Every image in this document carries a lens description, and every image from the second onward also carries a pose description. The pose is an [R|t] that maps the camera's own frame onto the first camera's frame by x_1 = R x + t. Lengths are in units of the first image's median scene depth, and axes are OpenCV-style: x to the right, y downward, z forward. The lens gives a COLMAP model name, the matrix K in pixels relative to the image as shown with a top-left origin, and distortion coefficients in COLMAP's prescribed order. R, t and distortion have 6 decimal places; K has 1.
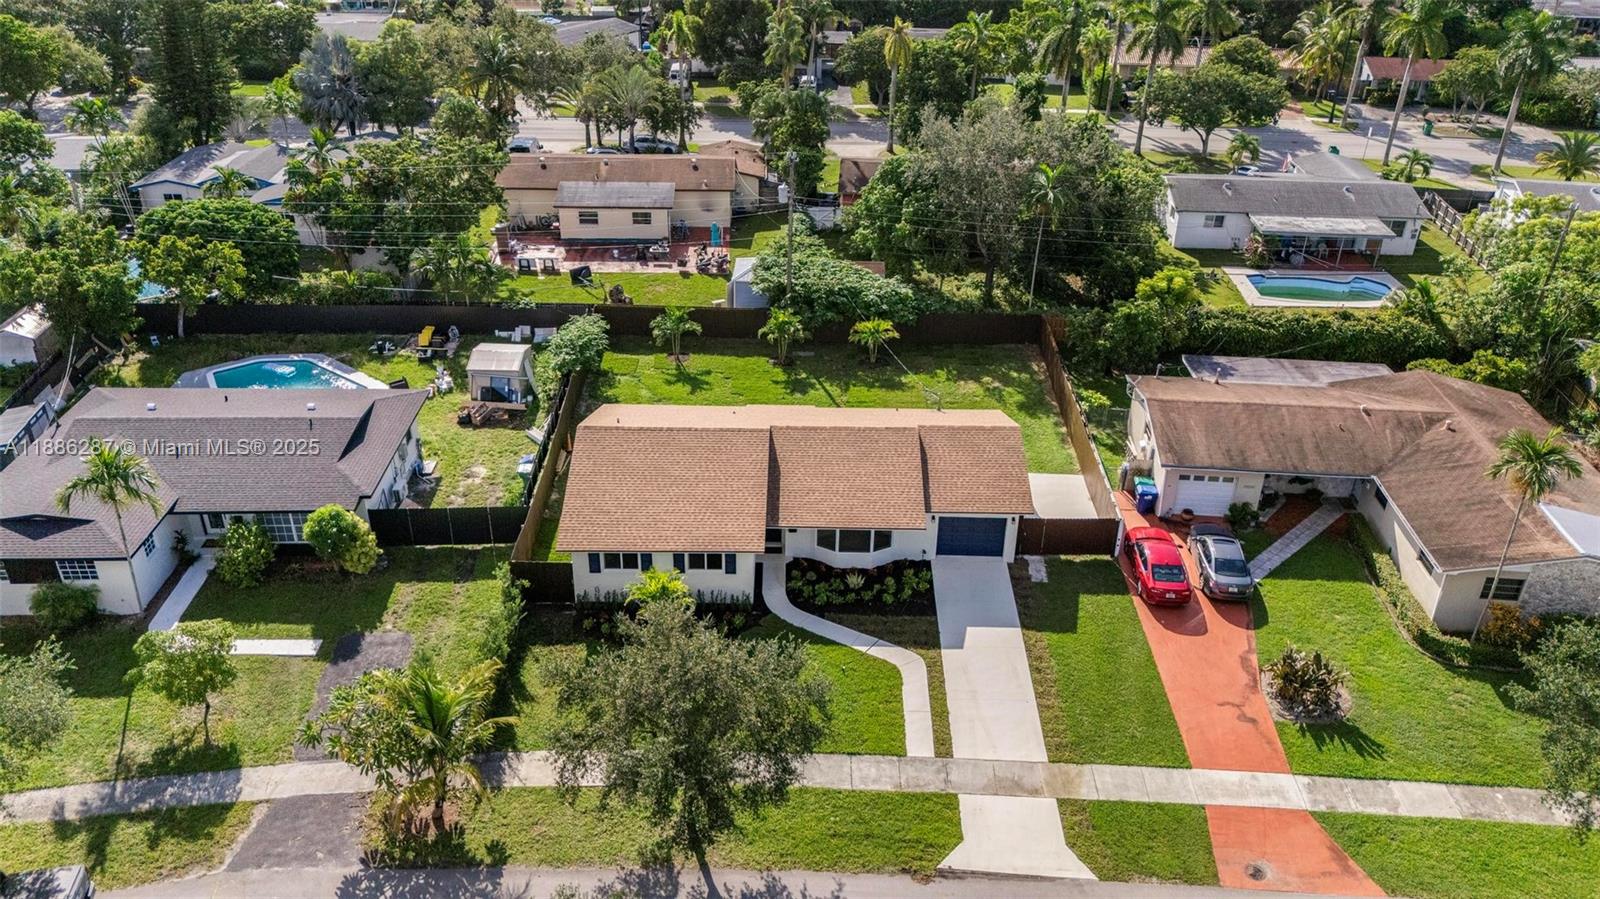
lens RADIAL K [[1168.4, 0, 803.0], [0, 1168.4, 456.8], [0, 0, 1]] dist [0.107318, -0.153383]
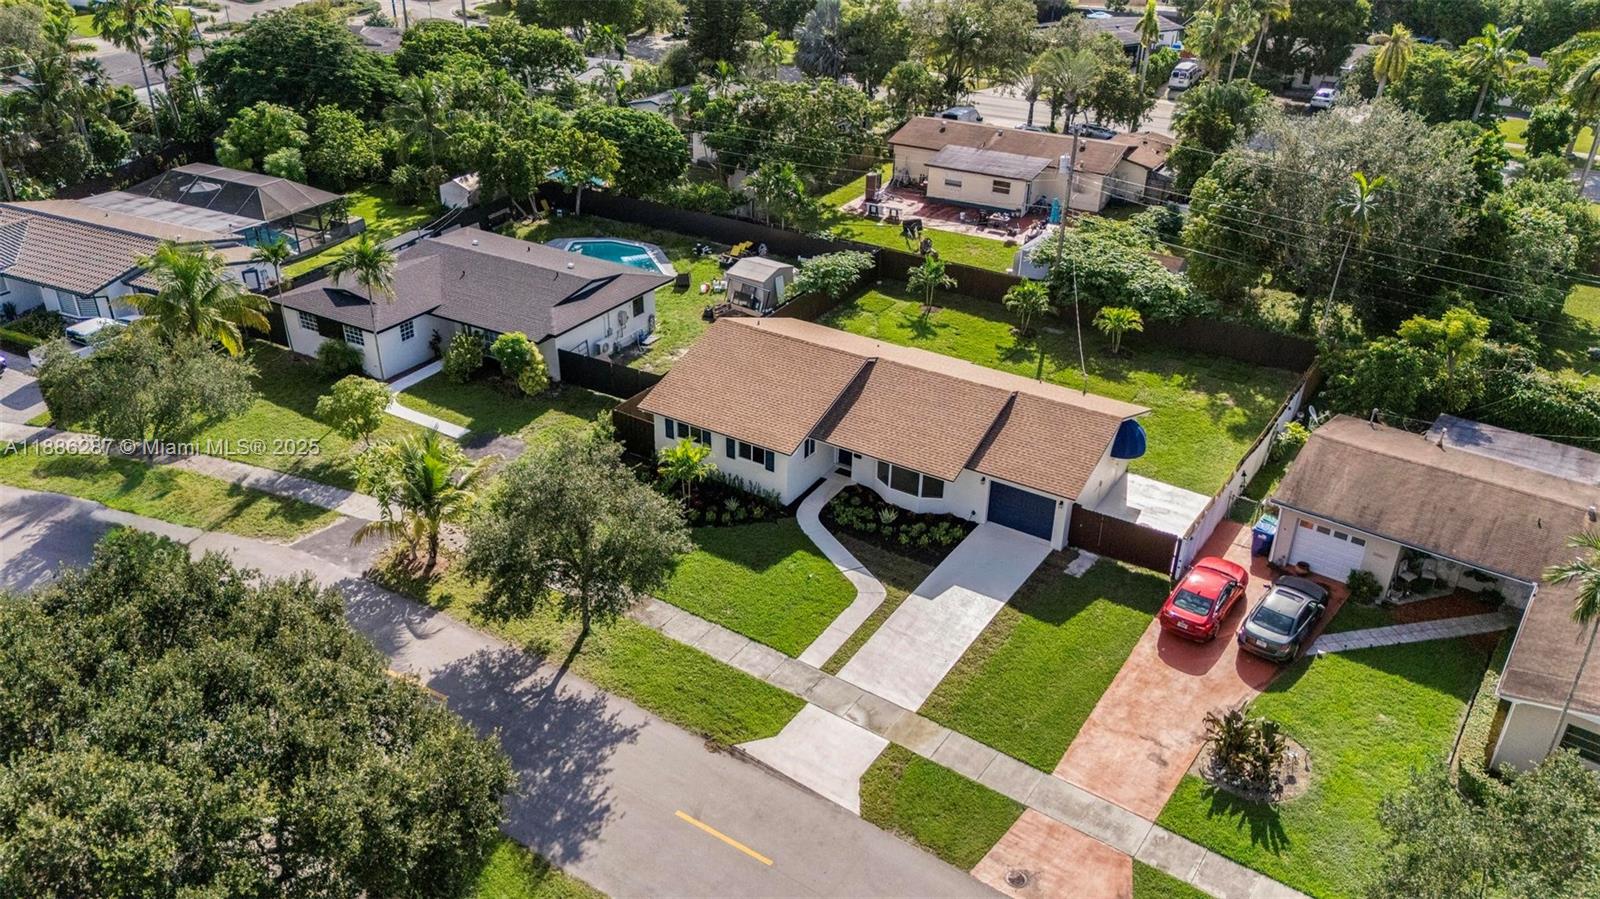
lens RADIAL K [[1168.4, 0, 803.0], [0, 1168.4, 456.8], [0, 0, 1]] dist [0.107318, -0.153383]
pose [[0.845819, 0.255938, -0.468067, 0.435580], [-0.261885, 0.963606, 0.053660, 0.021068], [0.464766, 0.077193, 0.882062, 0.065283]]
